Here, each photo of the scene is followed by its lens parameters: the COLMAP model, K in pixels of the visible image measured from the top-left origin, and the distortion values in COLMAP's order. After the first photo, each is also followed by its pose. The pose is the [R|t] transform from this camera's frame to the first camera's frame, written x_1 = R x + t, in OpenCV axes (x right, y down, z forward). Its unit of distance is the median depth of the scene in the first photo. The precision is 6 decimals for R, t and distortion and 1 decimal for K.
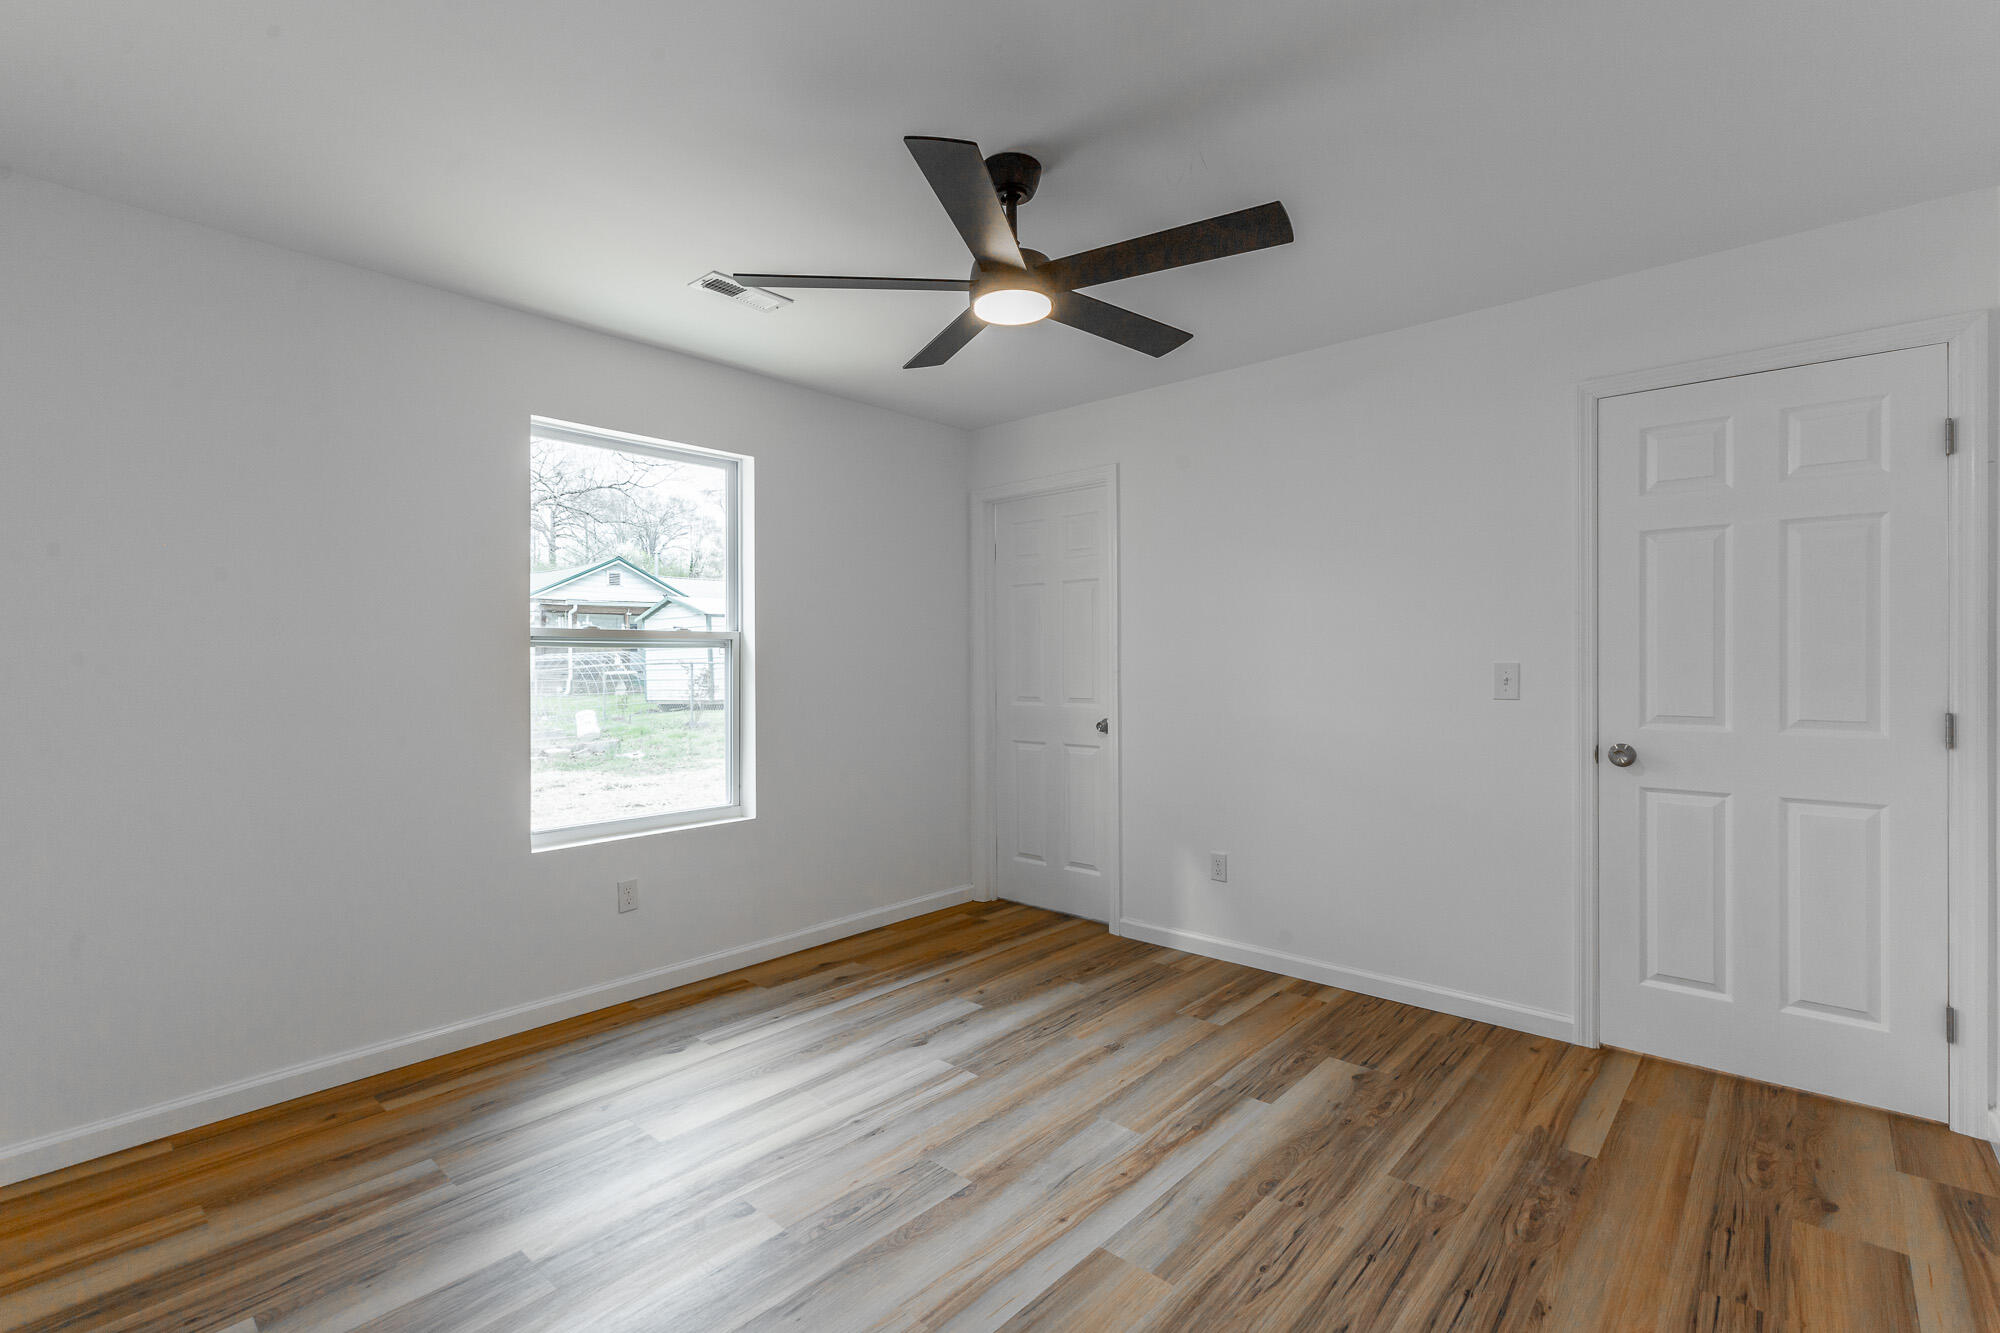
lens RADIAL K [[903.8, 0, 1000.3], [0, 903.8, 655.8], [0, 0, 1]] dist [0.009292, 0.000011]
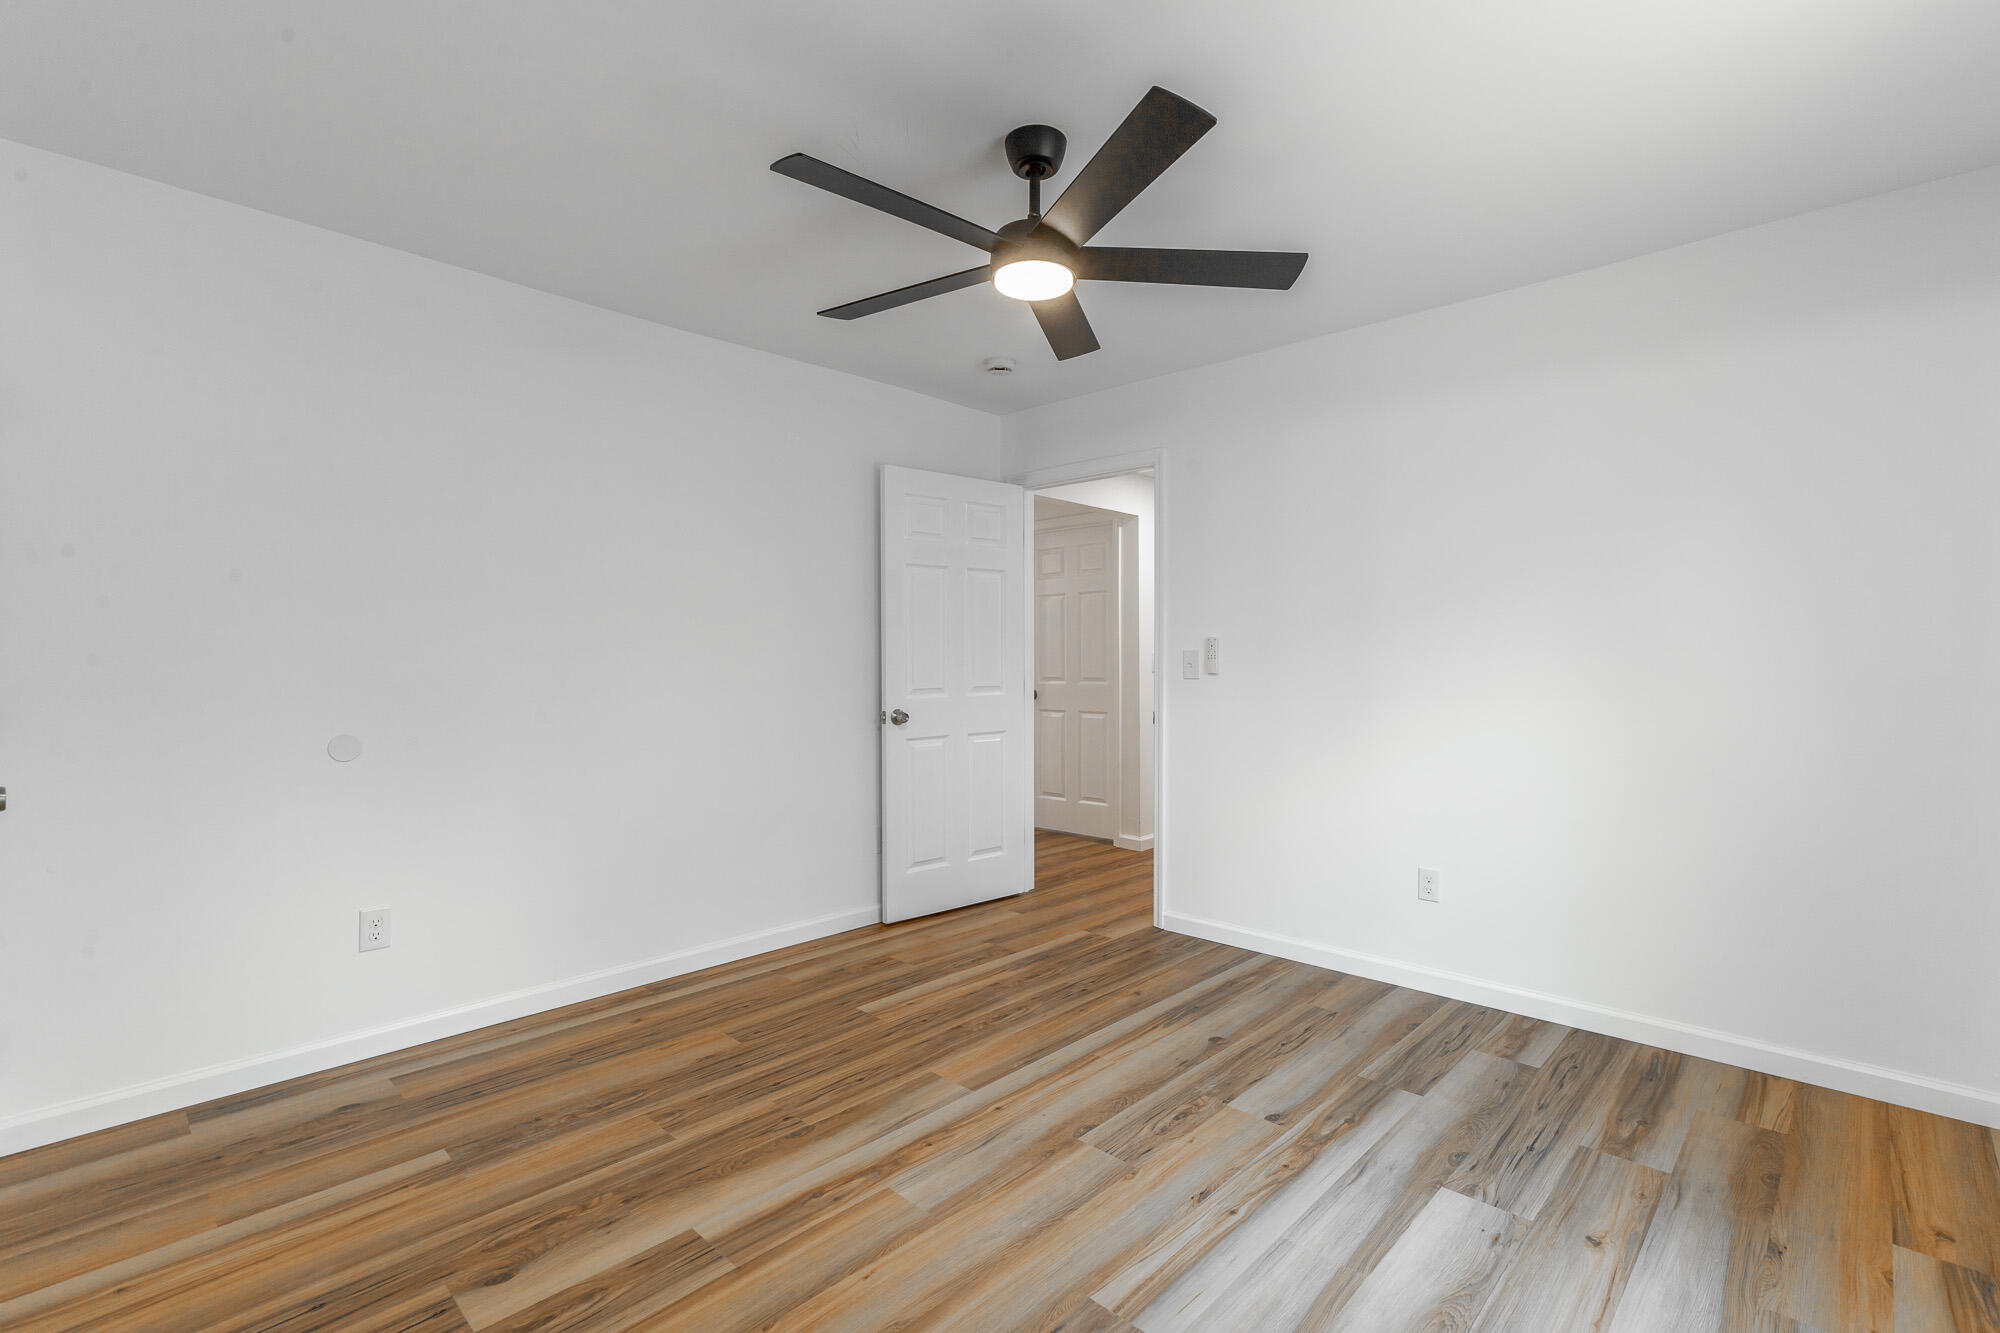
lens RADIAL K [[903.8, 0, 1000.3], [0, 903.8, 655.8], [0, 0, 1]] dist [0.009292, 0.000011]
pose [[-0.998921, 0.006378, 0.046012, 0.005461], [0.005876, 0.999922, -0.011040, 0.029346], [-0.046079, -0.010757, -0.998880, 1.689440]]
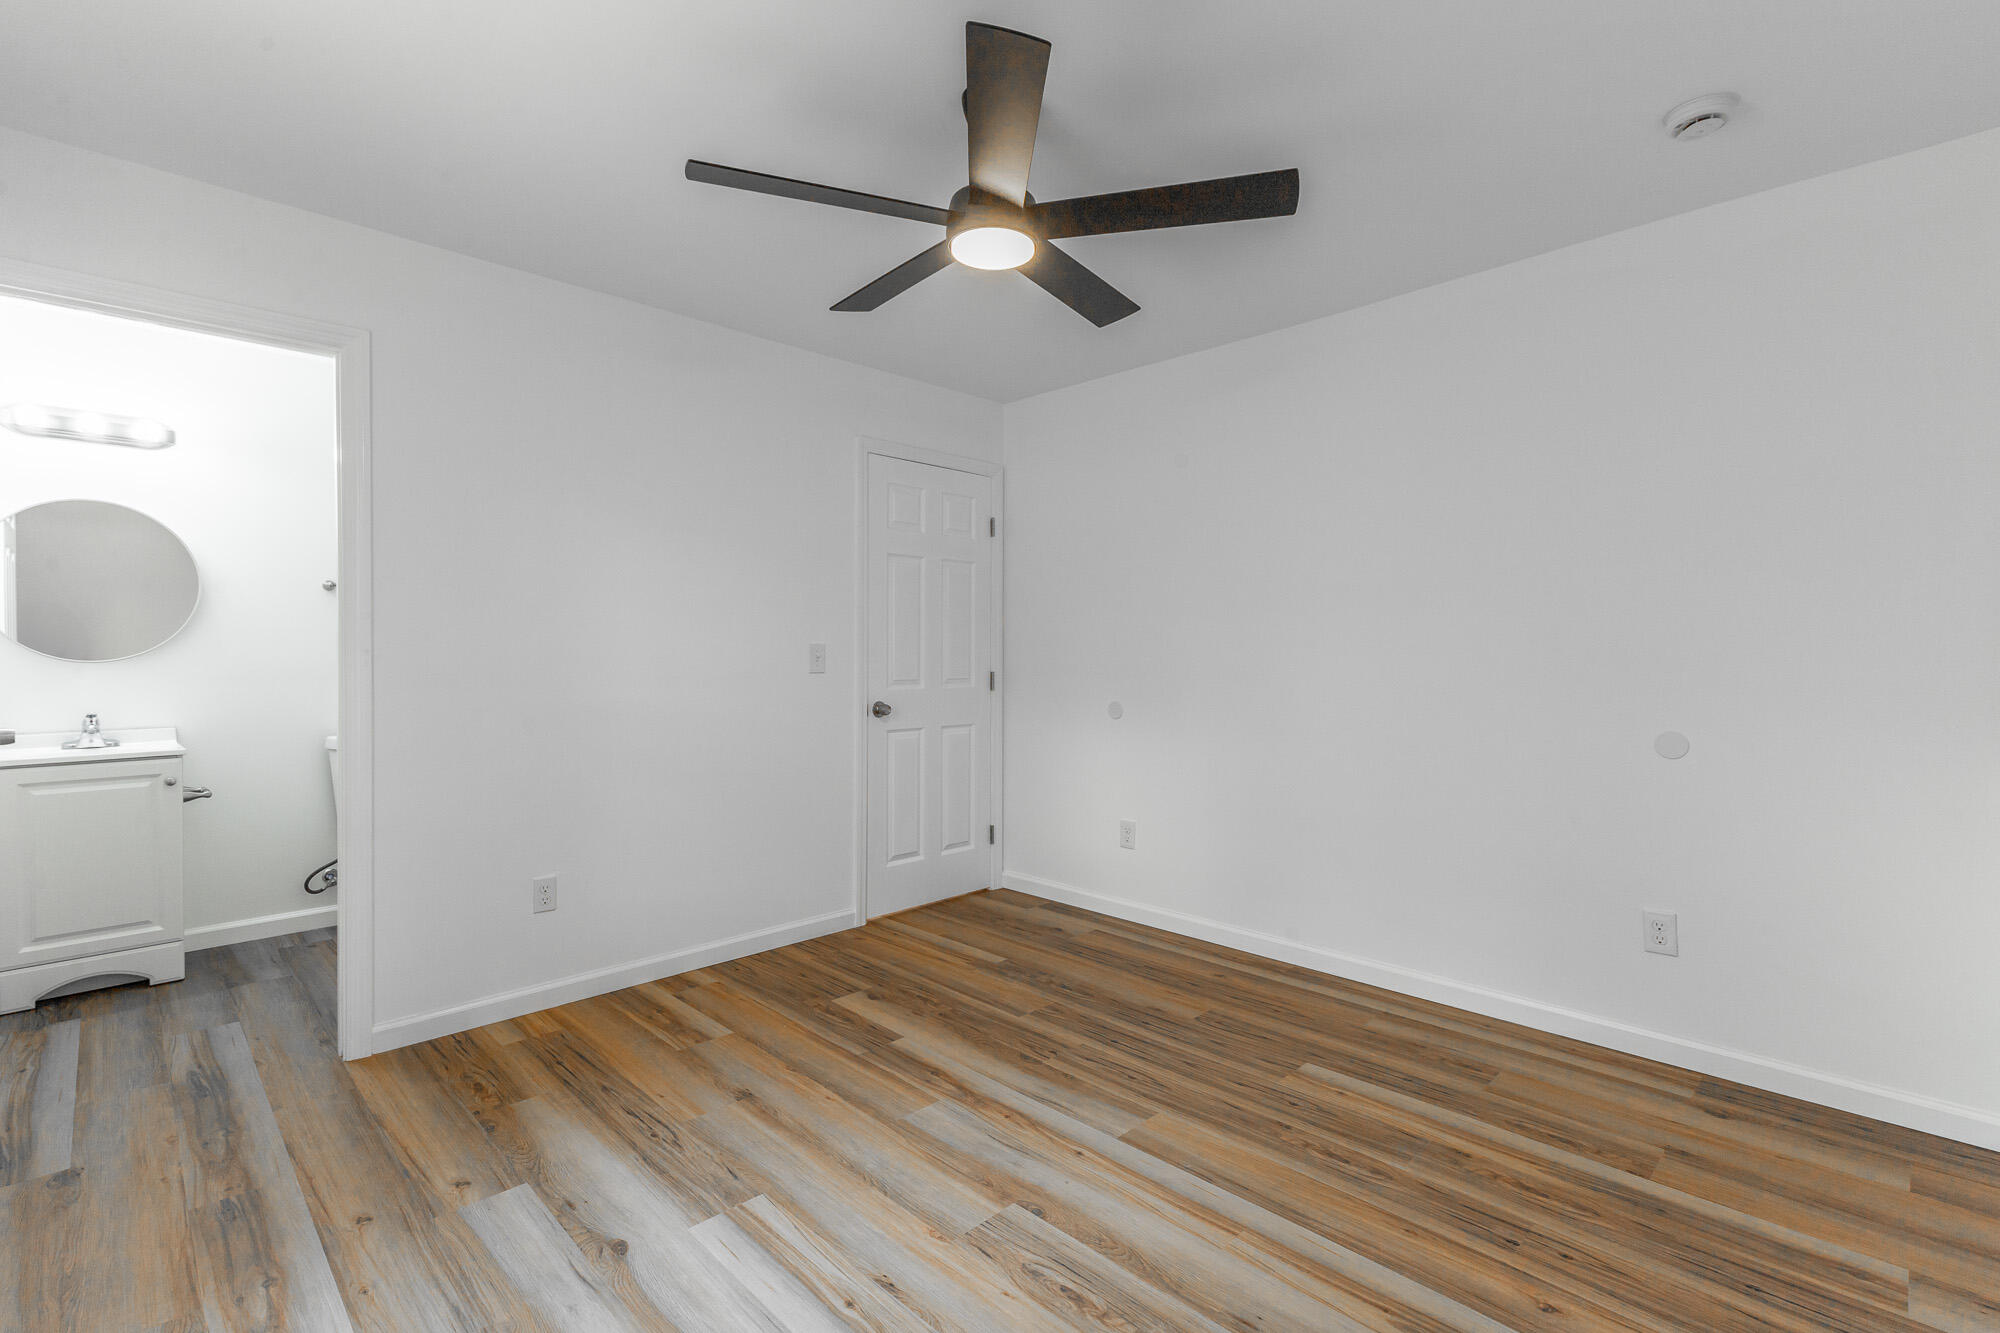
lens RADIAL K [[903.8, 0, 1000.3], [0, 903.8, 655.8], [0, 0, 1]] dist [0.009292, 0.000011]
pose [[0.064298, 0.000221, 0.997931, -0.771505], [-0.007518, 0.999972, 0.000263, 0.027472], [-0.997902, -0.007520, 0.064298, 0.790064]]
